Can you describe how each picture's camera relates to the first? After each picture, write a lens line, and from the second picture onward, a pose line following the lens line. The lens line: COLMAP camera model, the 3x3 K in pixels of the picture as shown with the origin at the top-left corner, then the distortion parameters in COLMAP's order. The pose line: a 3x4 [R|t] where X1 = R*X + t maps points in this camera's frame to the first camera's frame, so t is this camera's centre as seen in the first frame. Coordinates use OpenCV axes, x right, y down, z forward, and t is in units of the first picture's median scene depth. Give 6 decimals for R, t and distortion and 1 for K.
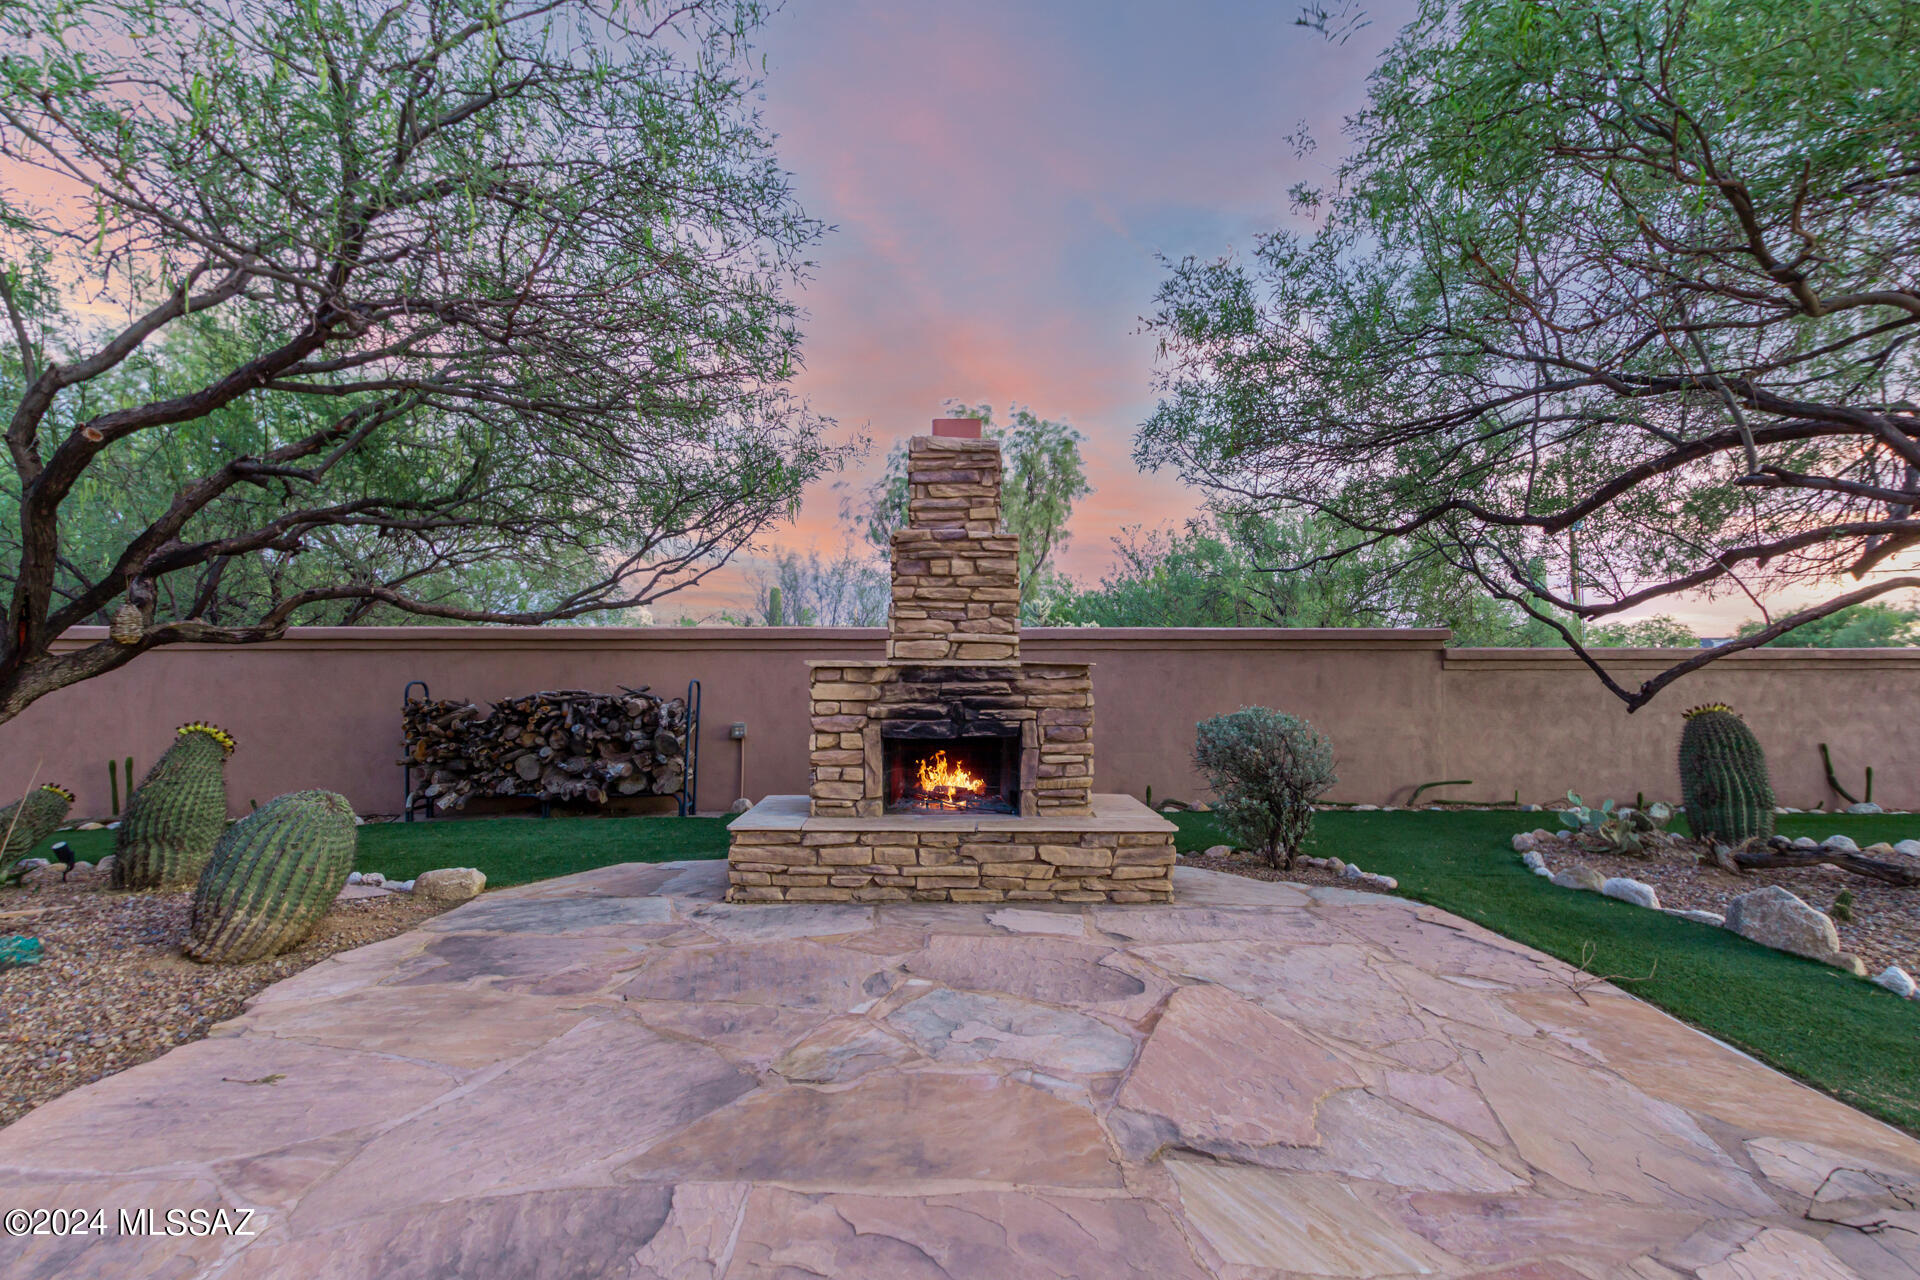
lens RADIAL K [[890.1, 0, 954.1], [0, 890.1, 648.6], [0, 0, 1]] dist [0.005102, 0.000505]
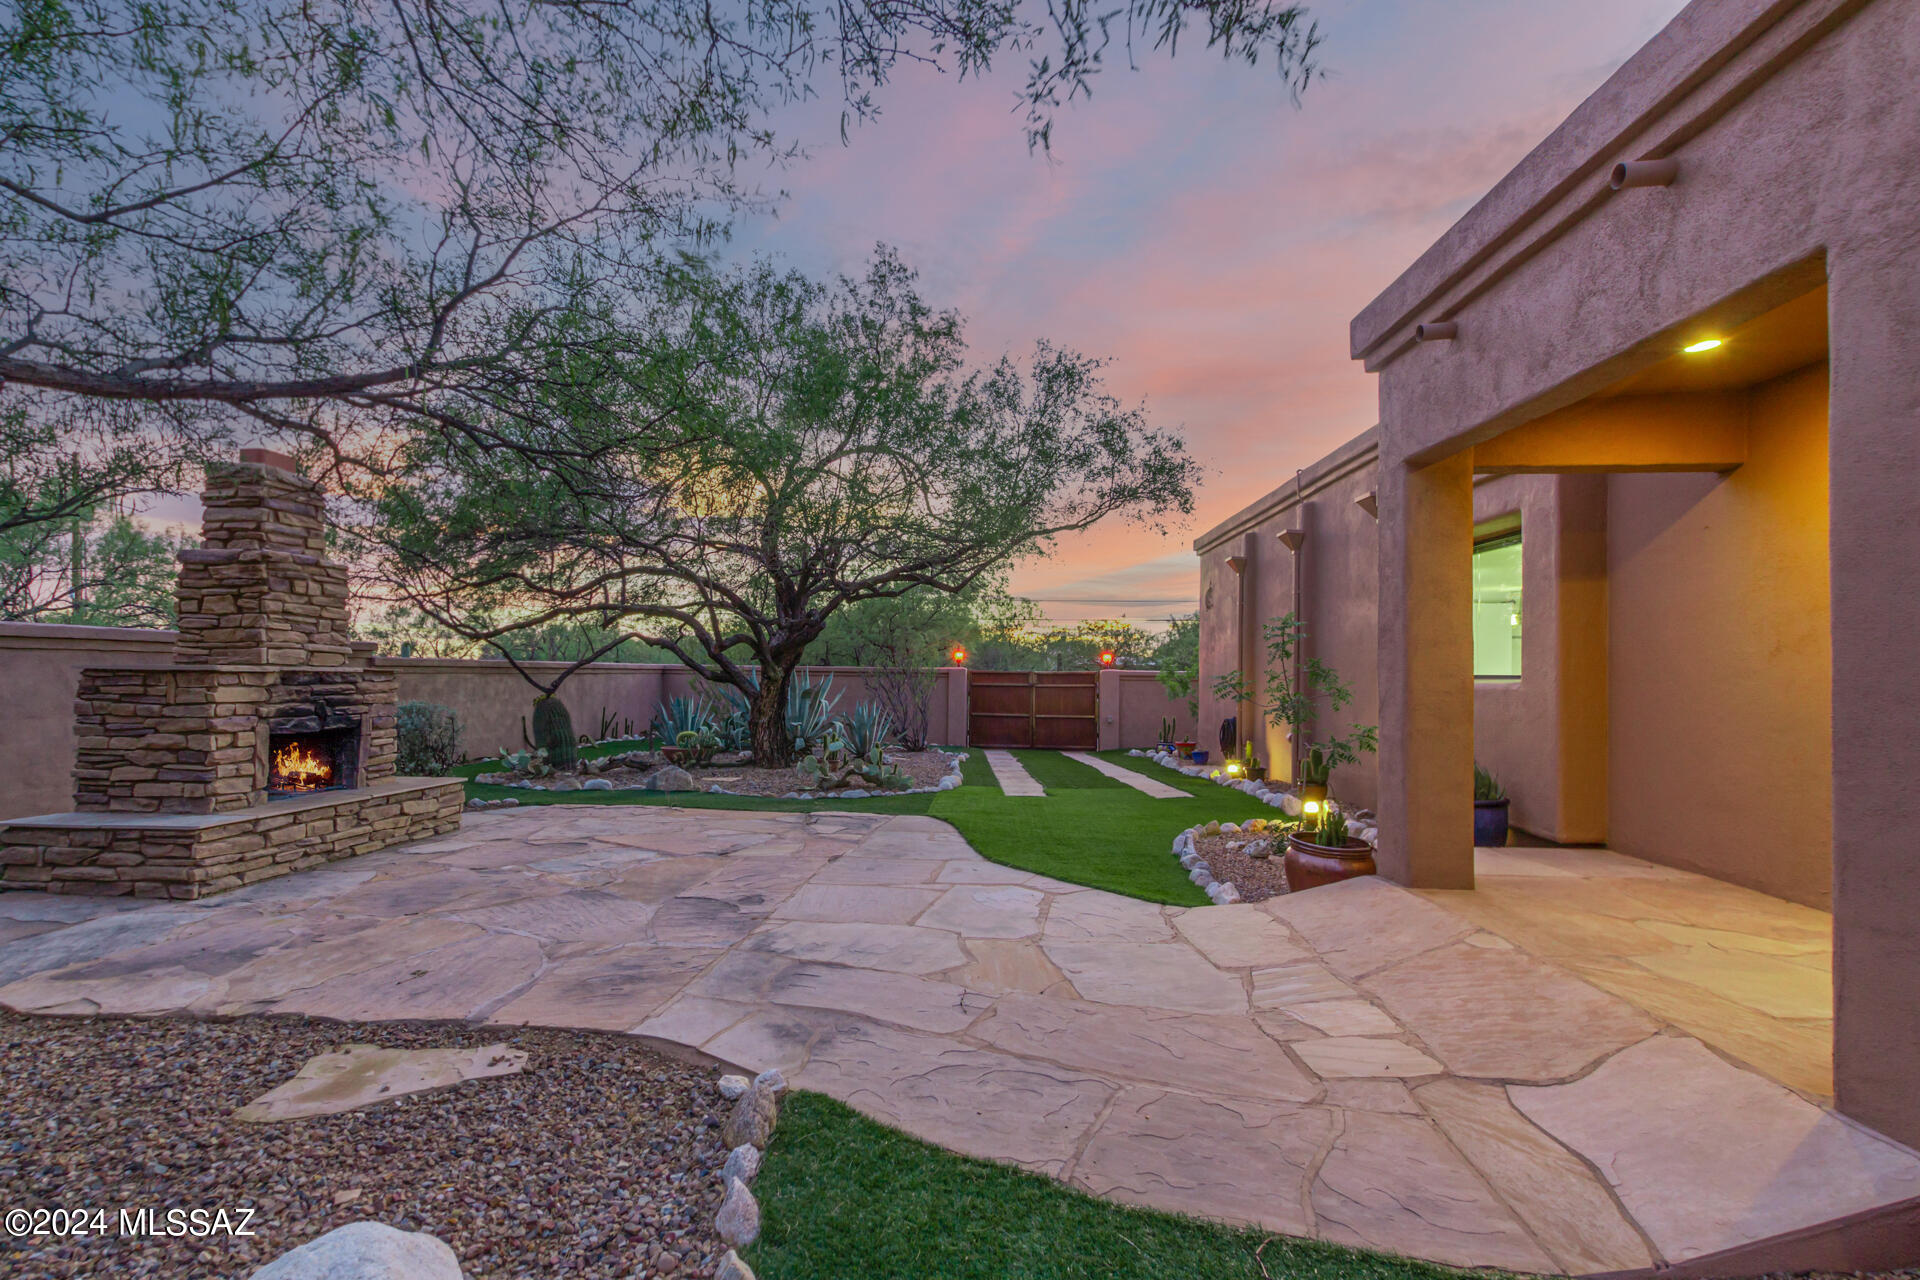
lens RADIAL K [[907.8, 0, 950.7], [0, 907.8, 662.0], [0, 0, 1]] dist [0.000143, 0.000088]
pose [[0.090346, 0.014869, 0.995799, -1.153695], [-0.032286, 0.999407, -0.011994, -0.005968], [-0.995387, -0.031067, 0.090772, 0.035892]]
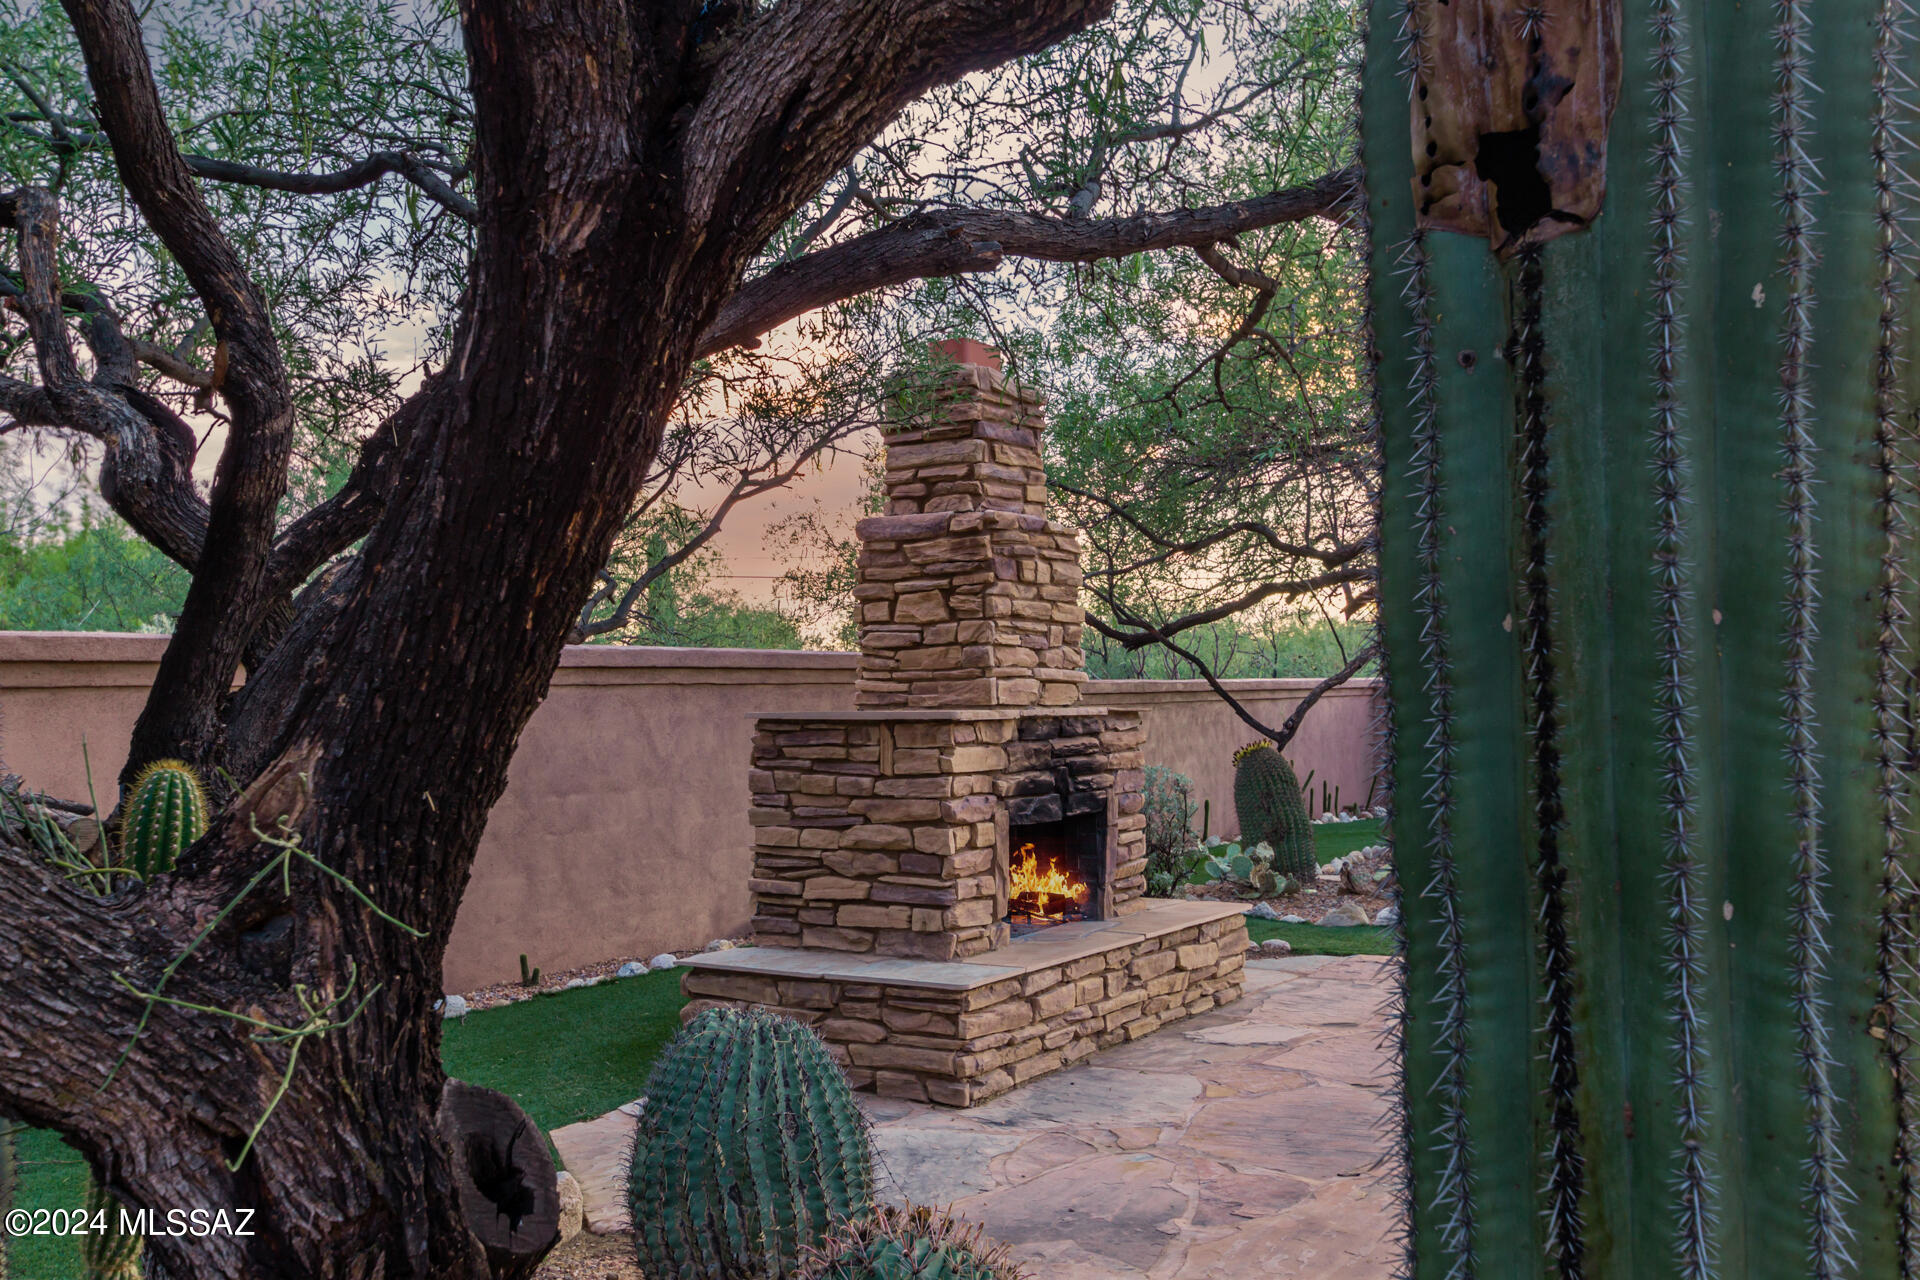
lens RADIAL K [[1731.7, 0, 958.2], [0, 1731.7, 688.5], [0, 0, 1]] dist [0.000327, 0.003971]
pose [[0.530392, -0.005323, 0.847736, -1.189184], [-0.007691, 0.999909, 0.011091, -0.016061], [-0.847718, -0.012403, 0.530303, 0.352324]]
